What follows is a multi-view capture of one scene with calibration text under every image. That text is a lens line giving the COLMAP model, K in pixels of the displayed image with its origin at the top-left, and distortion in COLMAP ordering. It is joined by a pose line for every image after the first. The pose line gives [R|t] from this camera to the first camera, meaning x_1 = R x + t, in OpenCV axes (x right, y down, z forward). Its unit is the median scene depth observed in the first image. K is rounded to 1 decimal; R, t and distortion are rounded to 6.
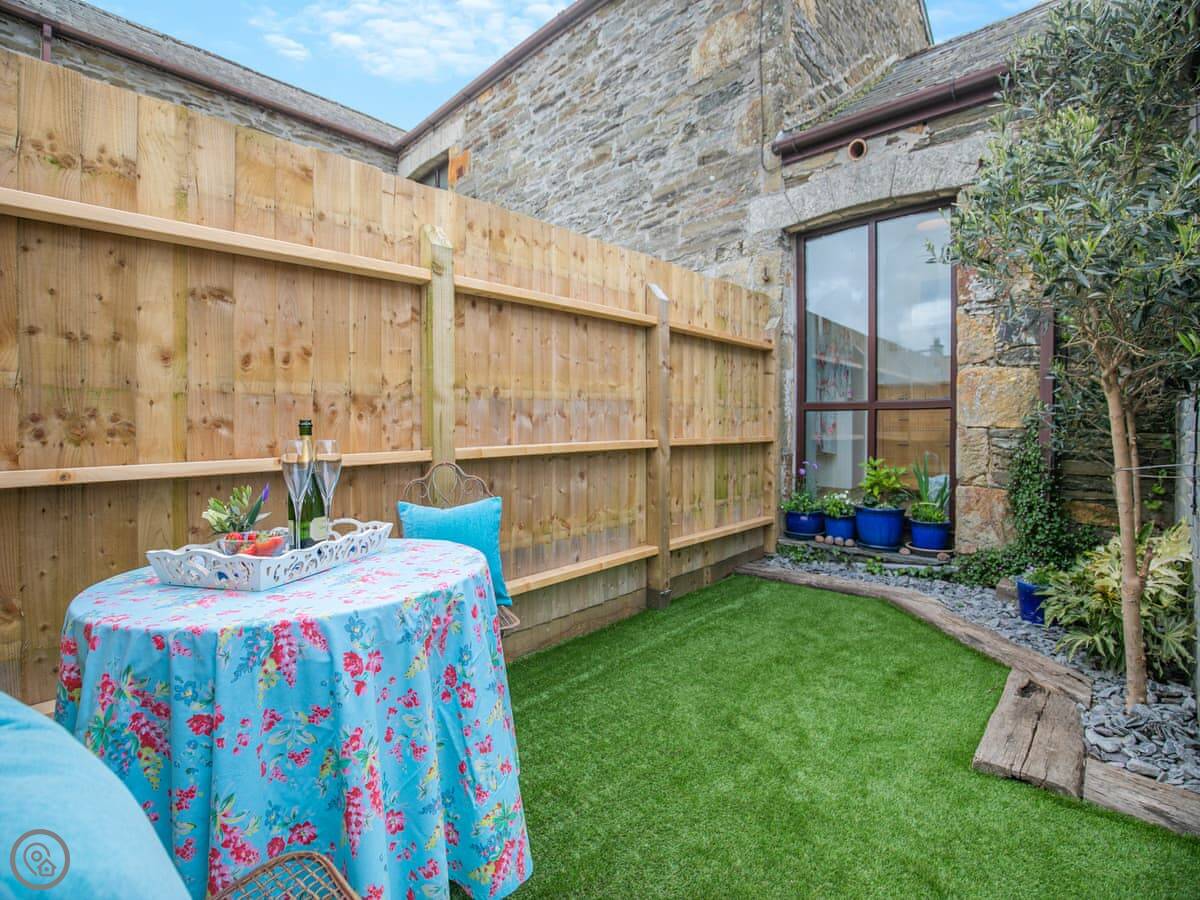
lens RADIAL K [[562.1, 0, 602.8], [0, 562.1, 432.1], [0, 0, 1]] dist [-0.039262, 0.008703]
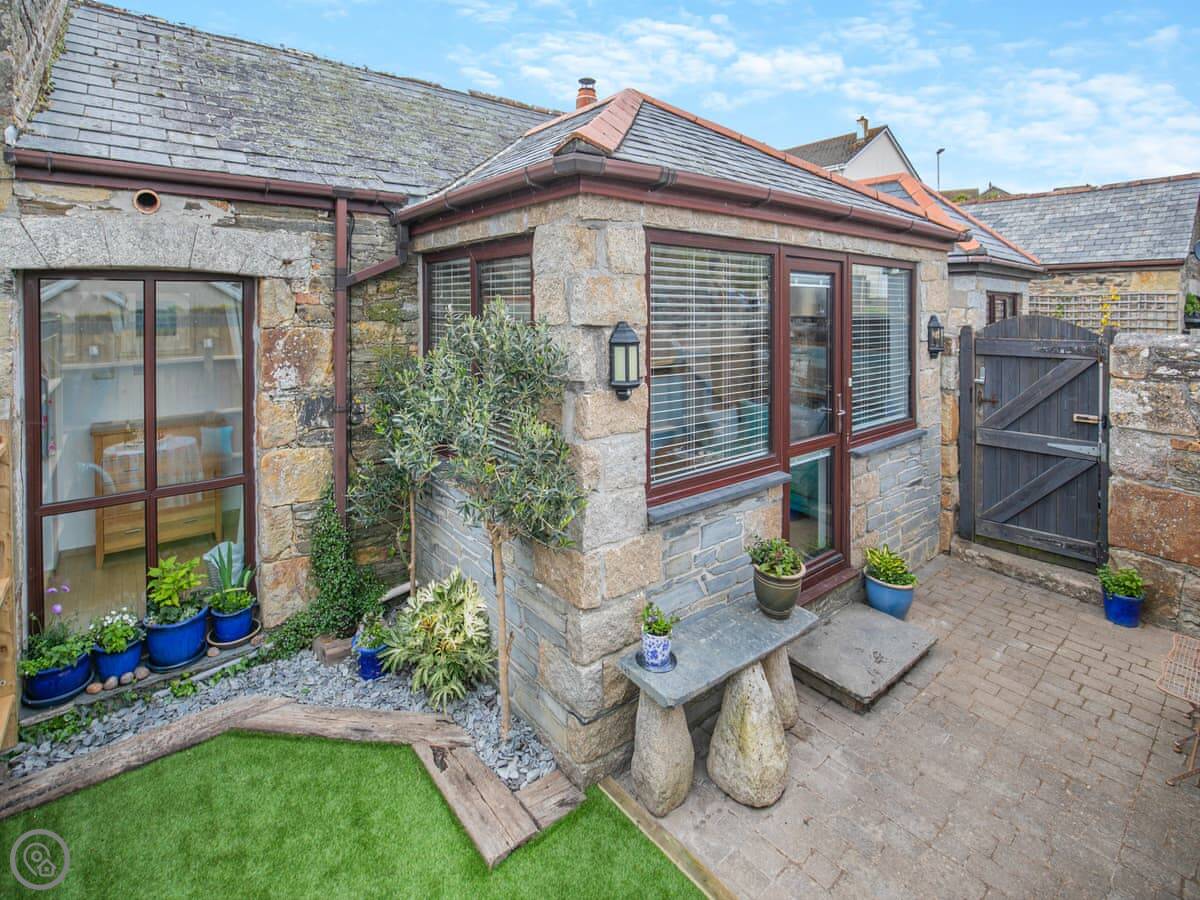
lens RADIAL K [[569.0, 0, 600.0], [0, 569.0, 312.4], [0, 0, 1]] dist [-0.026263, 0.002161]
pose [[0.135288, -0.000691, 0.990806, -0.326453], [0.016887, 0.999856, -0.001608, -0.378236], [-0.990662, 0.016950, 0.135280, 0.240480]]
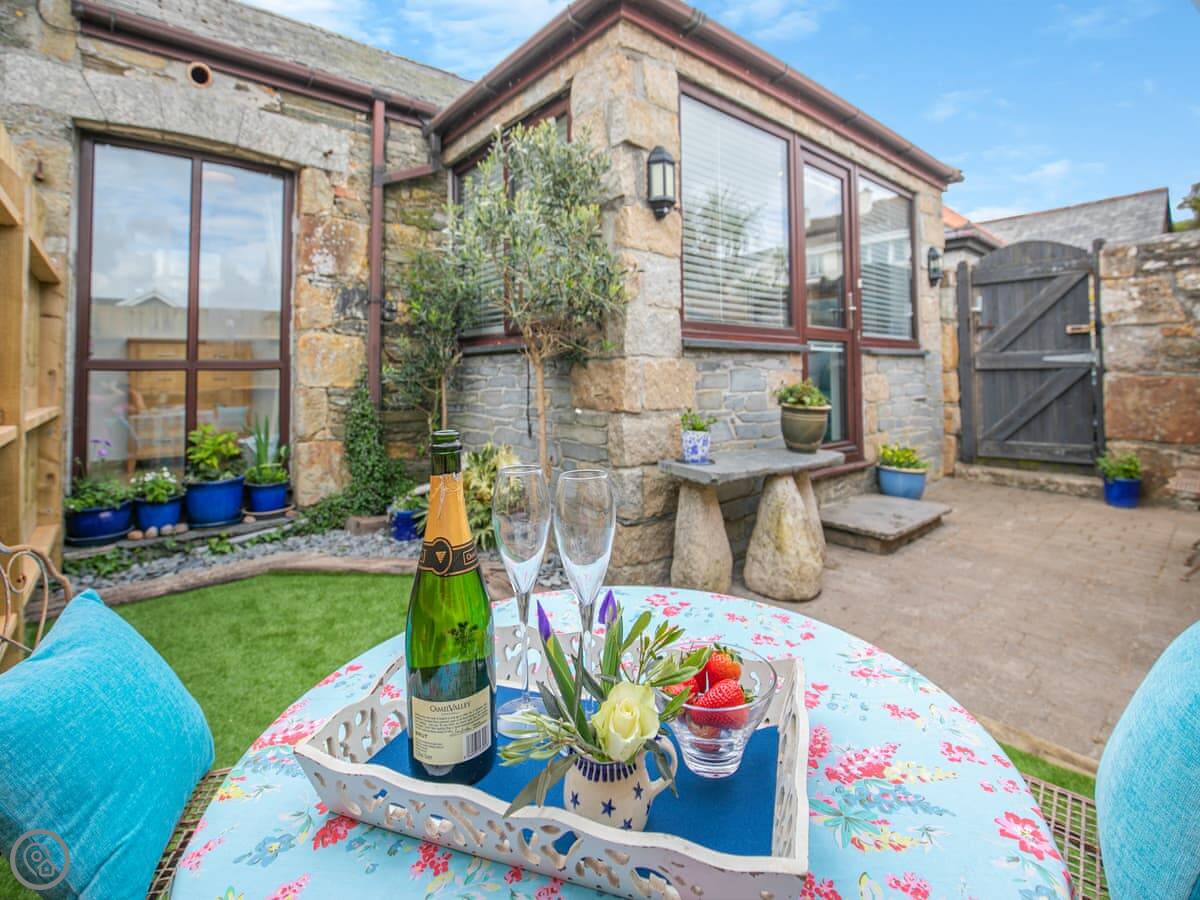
lens RADIAL K [[551.0, 0, 601.9], [0, 551.0, 354.7], [0, 0, 1]] dist [-0.027892, 0.001307]
pose [[0.119648, 0.029102, 0.992390, -0.346774], [0.020481, 0.999285, -0.031774, -0.028091], [-0.992605, 0.024126, 0.118966, 0.312440]]
